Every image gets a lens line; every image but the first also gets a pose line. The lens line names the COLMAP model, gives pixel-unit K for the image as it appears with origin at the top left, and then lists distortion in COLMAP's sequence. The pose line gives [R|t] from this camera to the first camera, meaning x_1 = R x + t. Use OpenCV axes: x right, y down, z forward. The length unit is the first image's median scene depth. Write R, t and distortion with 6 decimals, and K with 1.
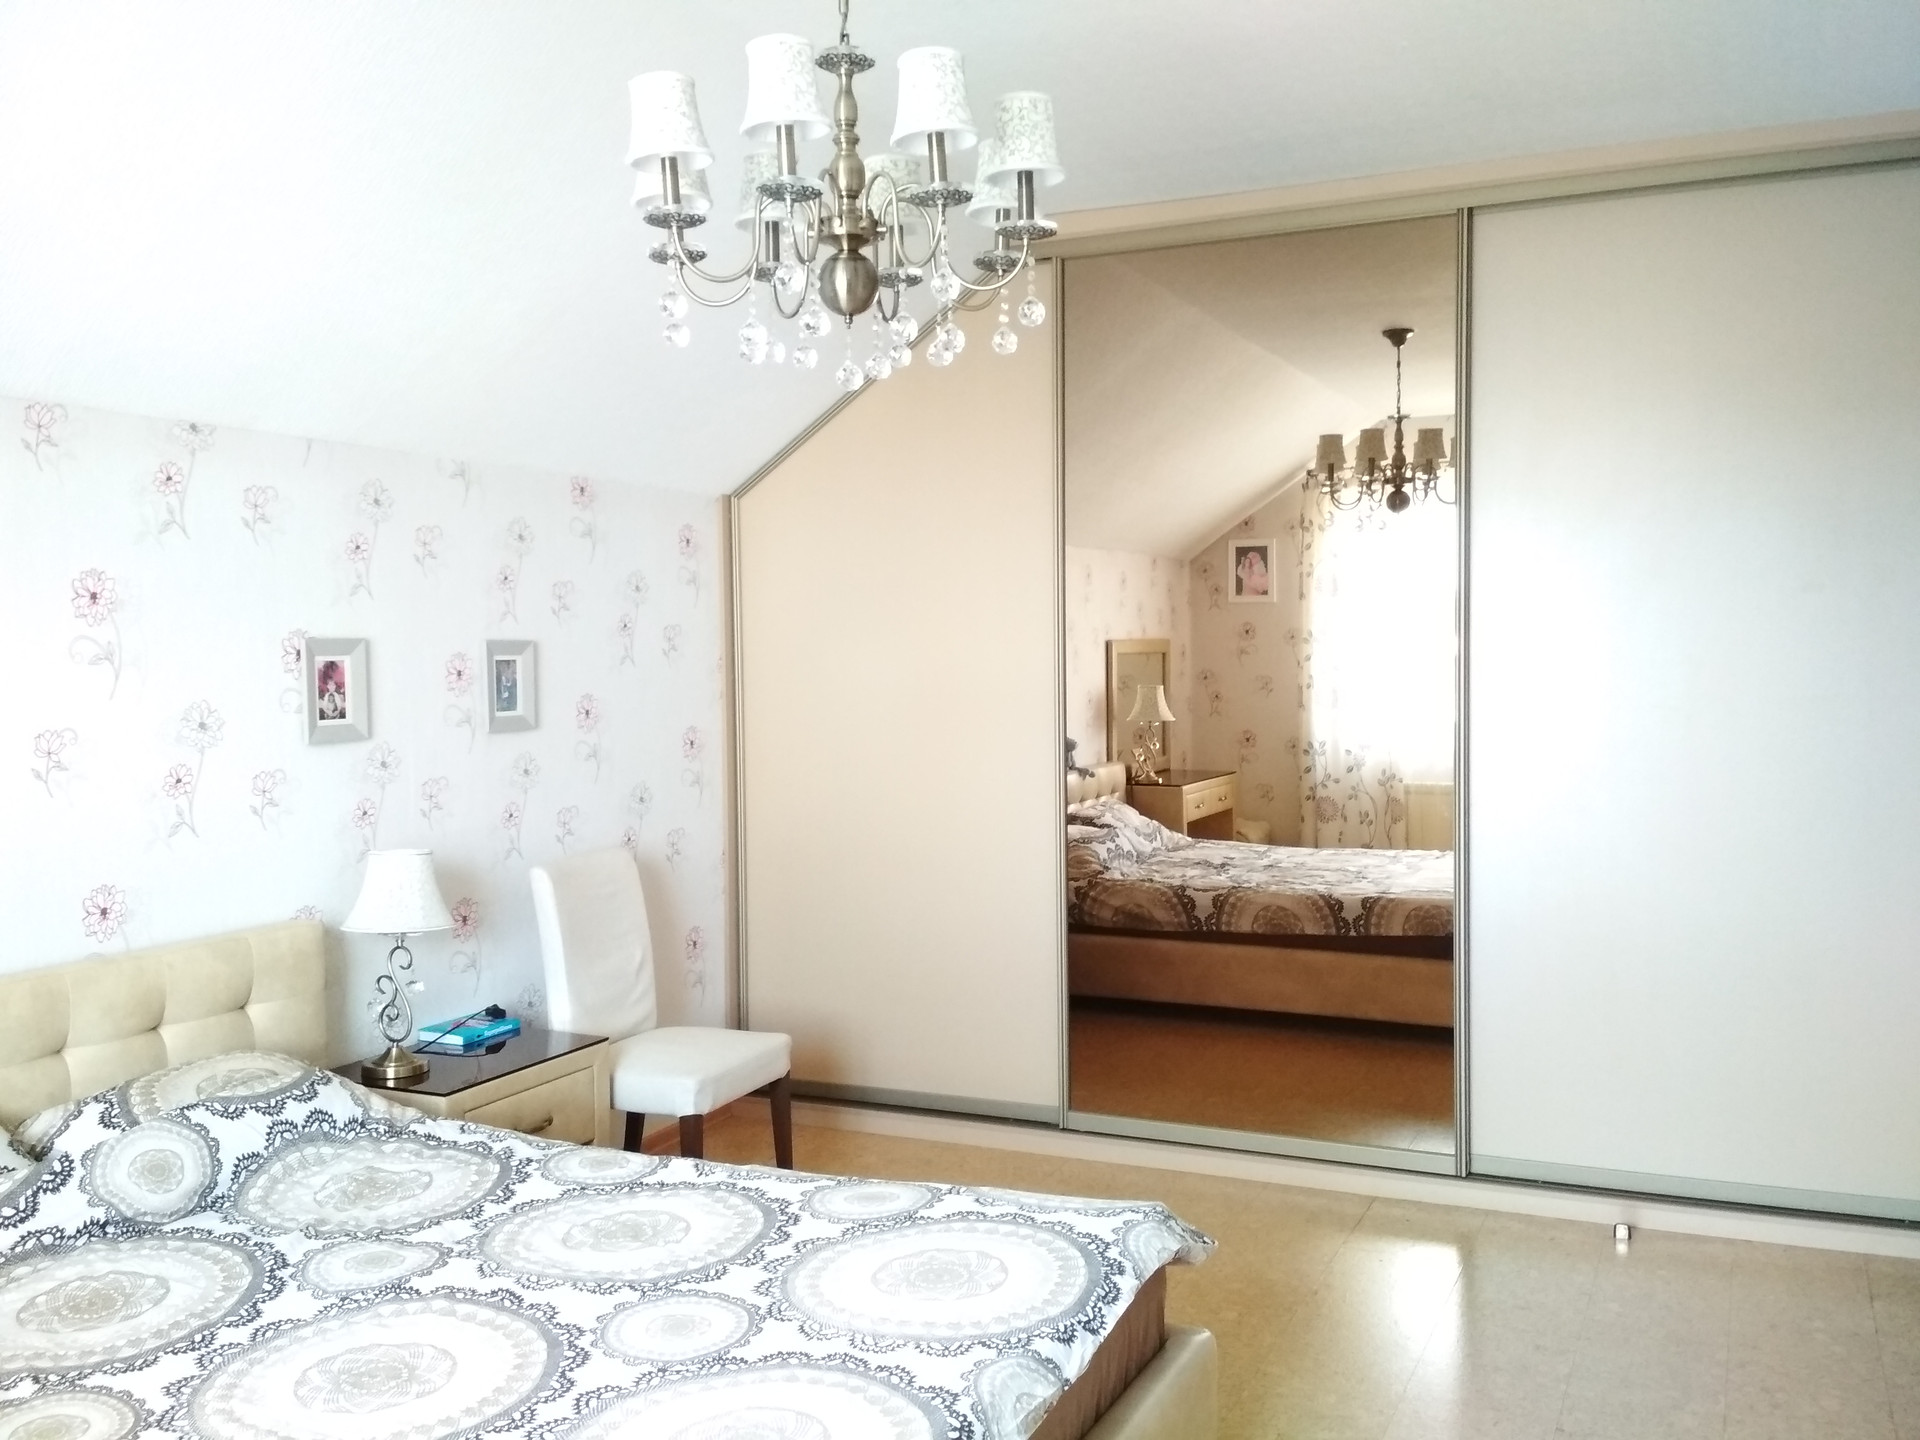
lens RADIAL K [[1727.3, 0, 960.0], [0, 1727.3, 720.0], [0, 0, 1]] dist [0.098110, -0.205443]
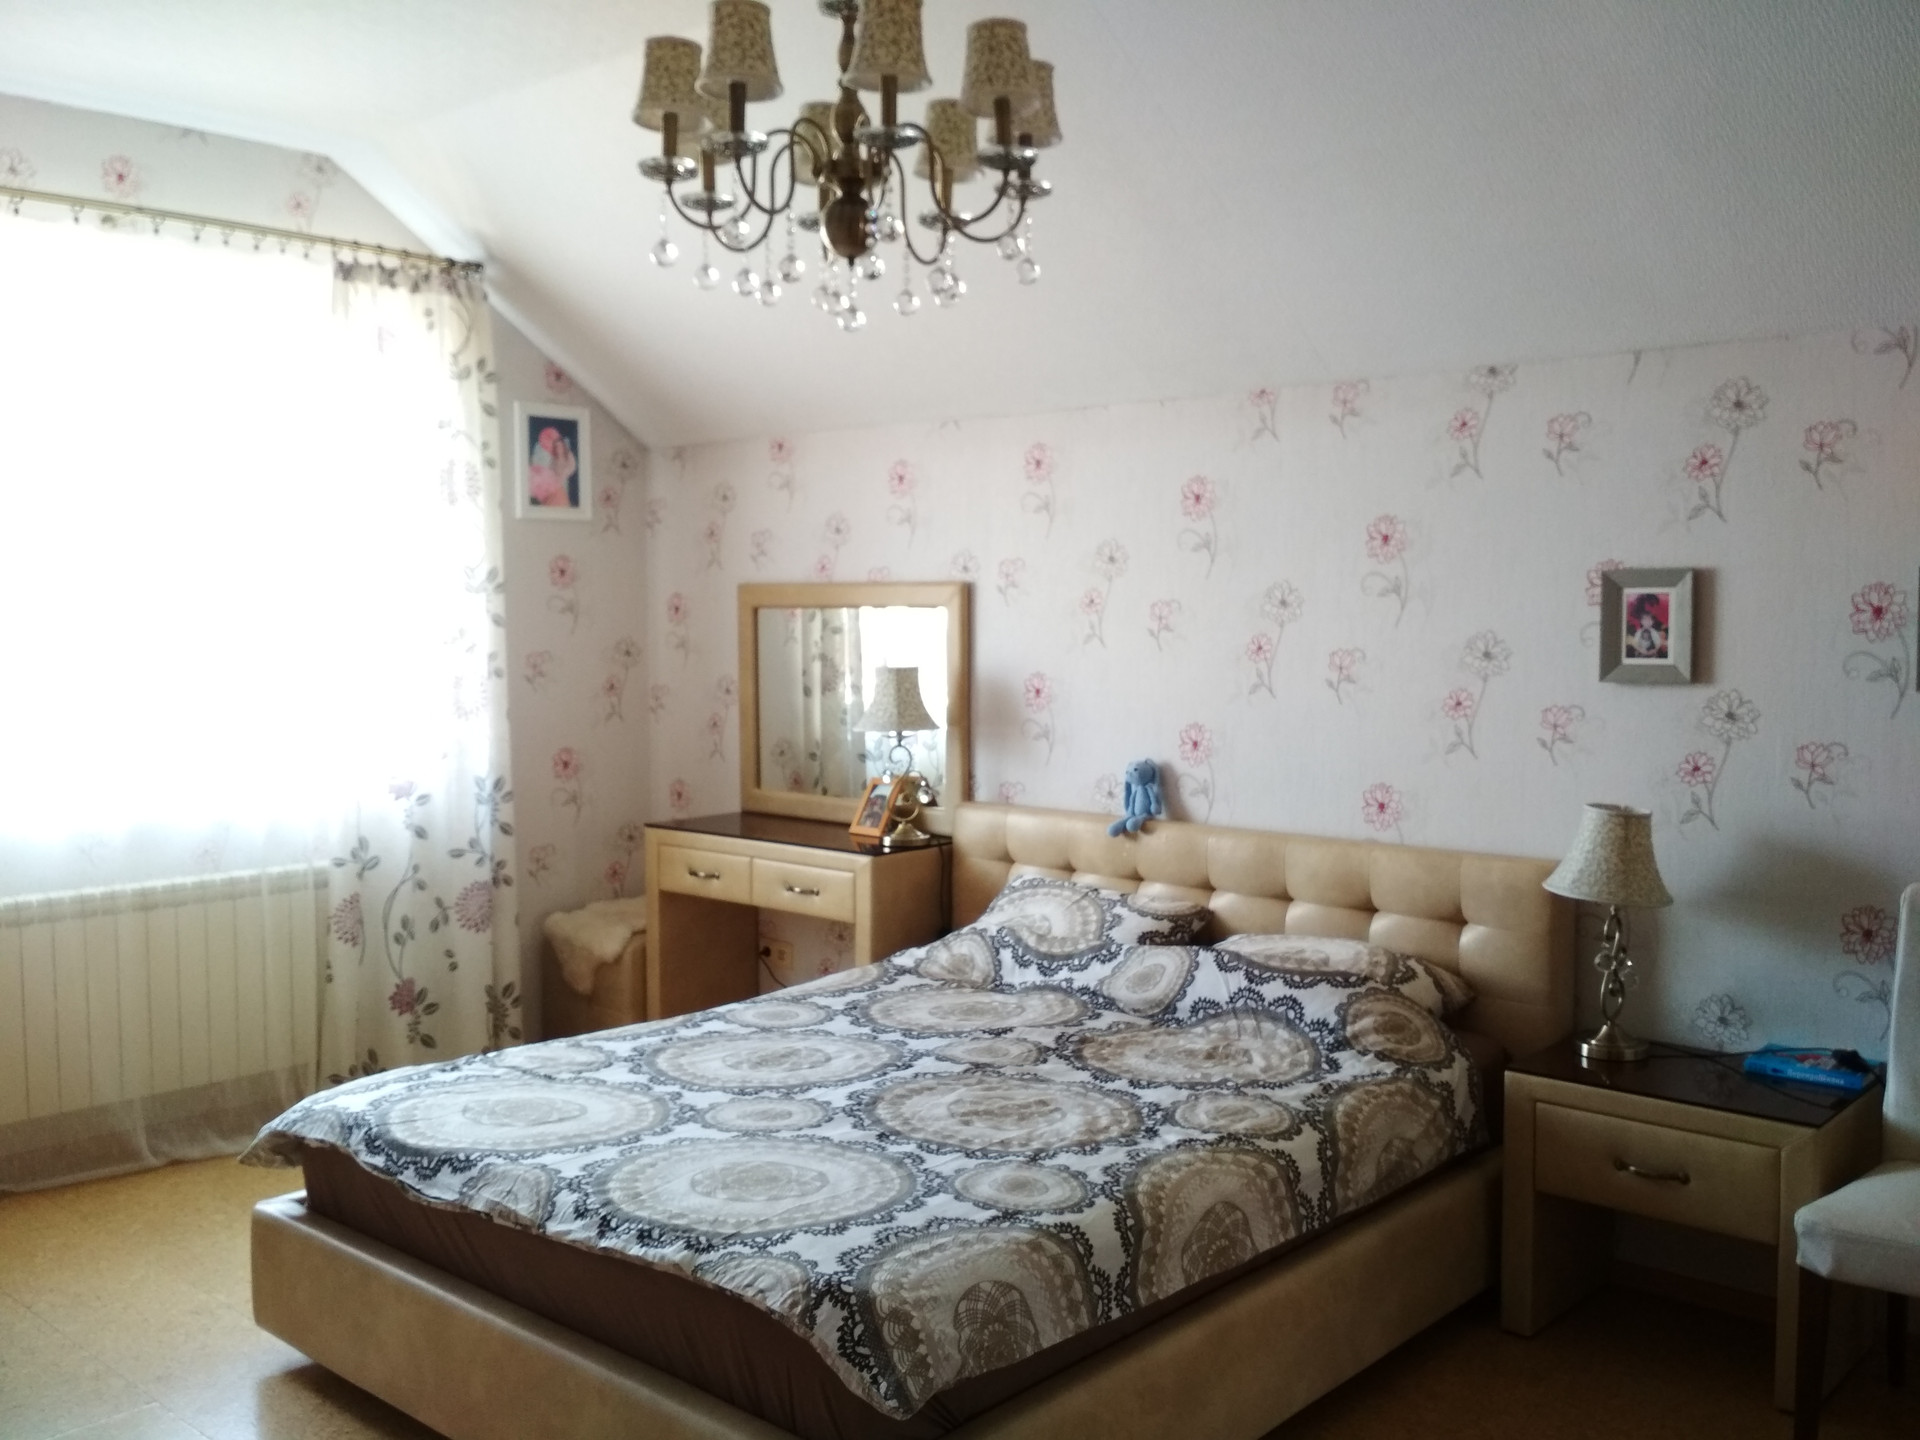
lens RADIAL K [[1727.3, 0, 960.0], [0, 1727.3, 720.0], [0, 0, 1]] dist [0.098110, -0.205443]
pose [[-0.302527, 0.075224, -0.950168, 0.710326], [-0.031941, 0.995521, 0.088985, -0.043525], [0.952605, 0.057270, -0.298769, 1.078545]]
